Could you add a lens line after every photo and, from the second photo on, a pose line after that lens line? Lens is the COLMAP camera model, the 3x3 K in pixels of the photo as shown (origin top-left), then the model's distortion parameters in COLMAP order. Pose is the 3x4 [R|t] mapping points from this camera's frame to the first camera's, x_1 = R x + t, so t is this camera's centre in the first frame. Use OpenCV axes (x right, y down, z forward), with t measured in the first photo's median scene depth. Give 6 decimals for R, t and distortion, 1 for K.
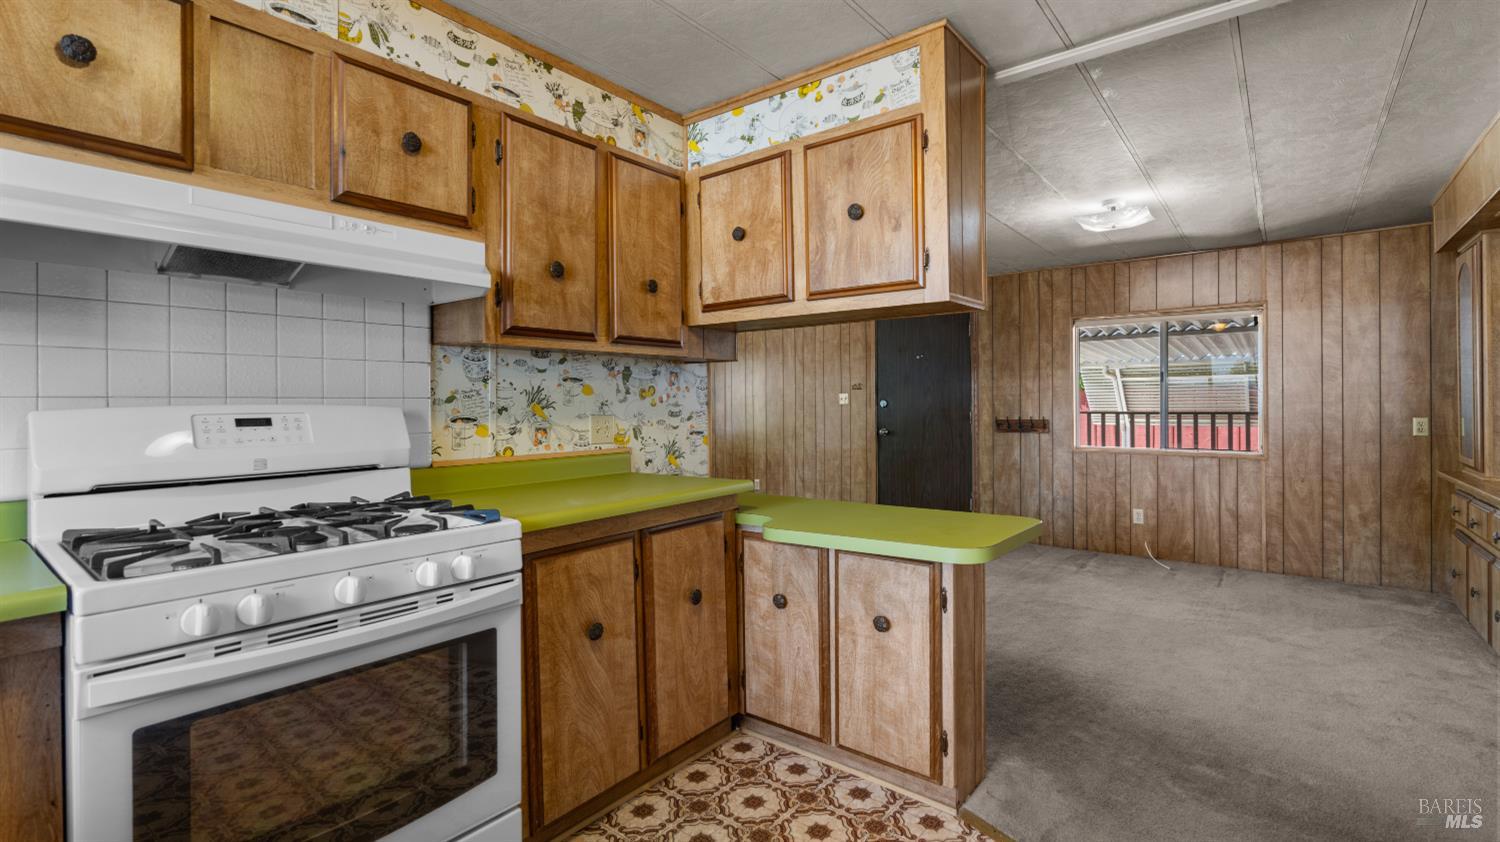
lens RADIAL K [[675.2, 0, 751.5], [0, 675.2, 404.8], [0, 0, 1]] dist [-0.008159, 0.003096]
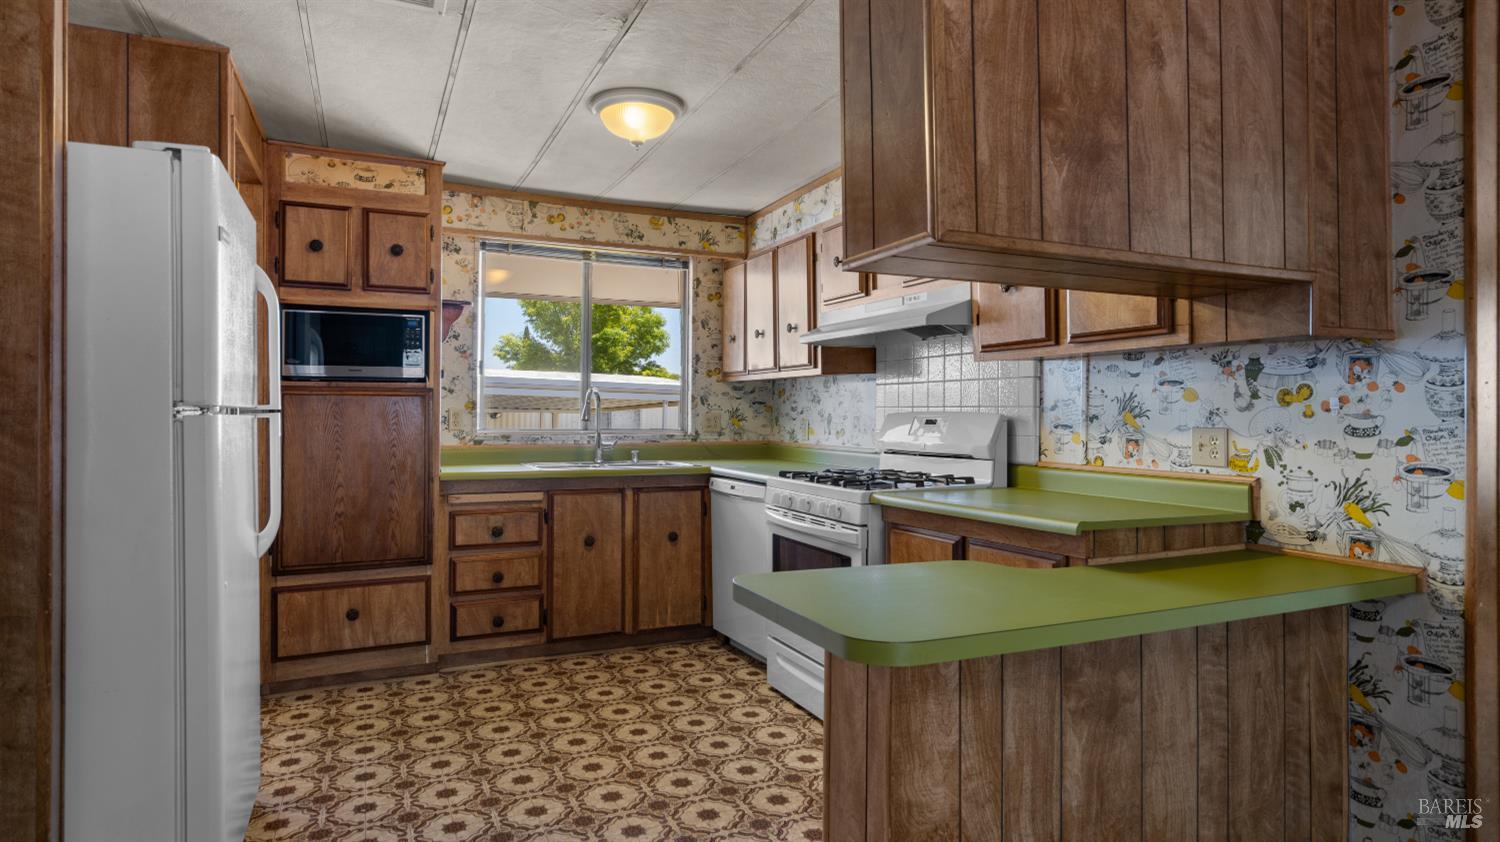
lens RADIAL K [[821.3, 0, 740.8], [0, 821.3, 405.2], [0, 0, 1]] dist [0.007073, 0.002018]
pose [[-0.459155, -0.001531, -0.888355, 0.892392], [-0.001131, 0.999999, -0.001139, -0.008643], [0.888356, 0.000482, -0.459156, 1.042707]]
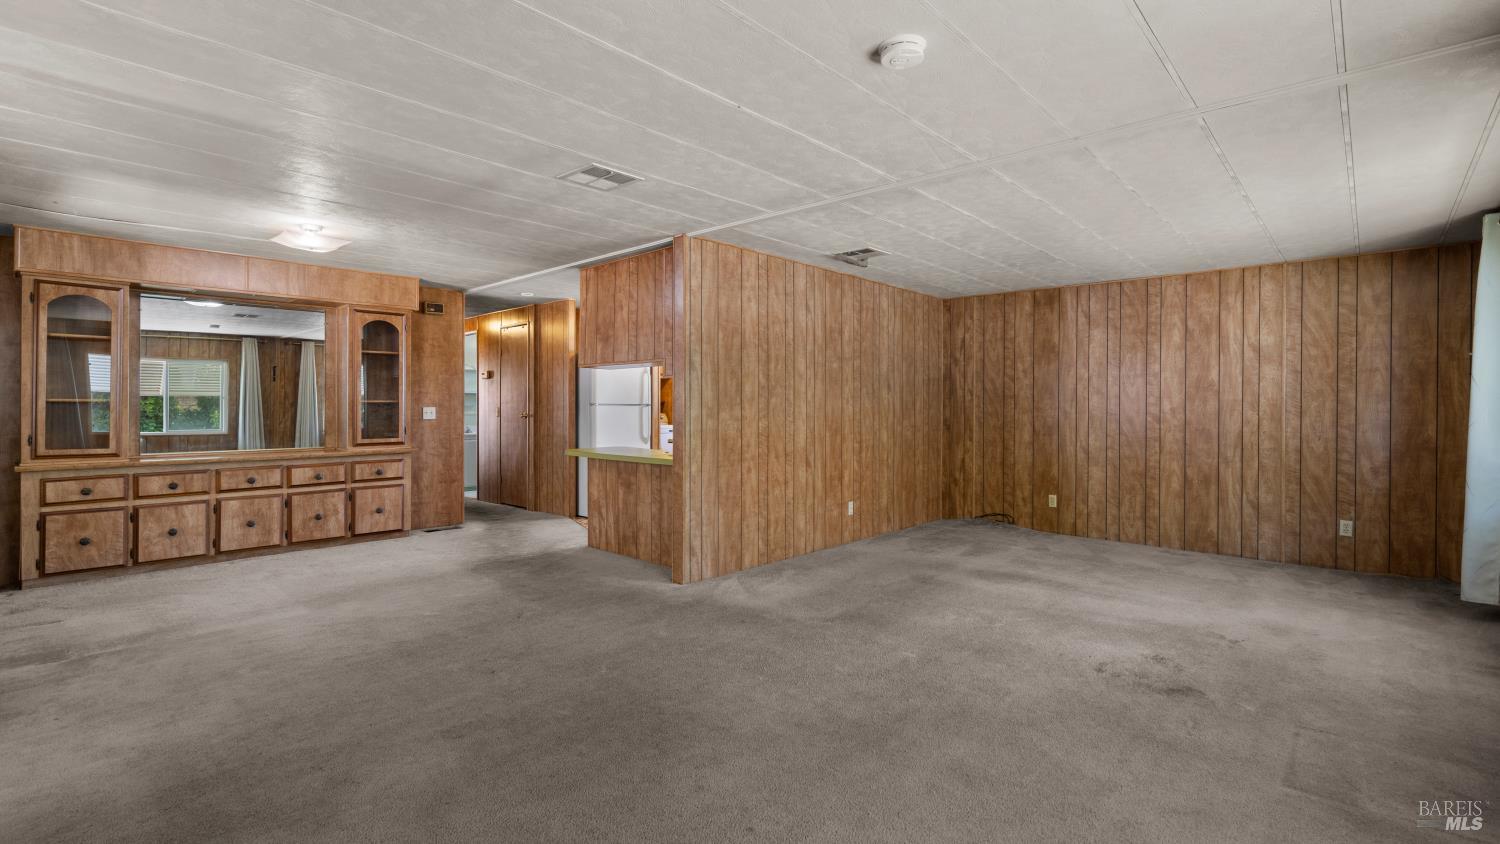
lens RADIAL K [[675.2, 0, 747.6], [0, 675.2, 406.4], [0, 0, 1]] dist [-0.008159, 0.003096]
pose [[-0.996820, 0.005320, 0.079513, -0.432235], [0.005424, 0.999985, 0.001092, 0.003800], [-0.079506, 0.001519, -0.996833, 3.092247]]
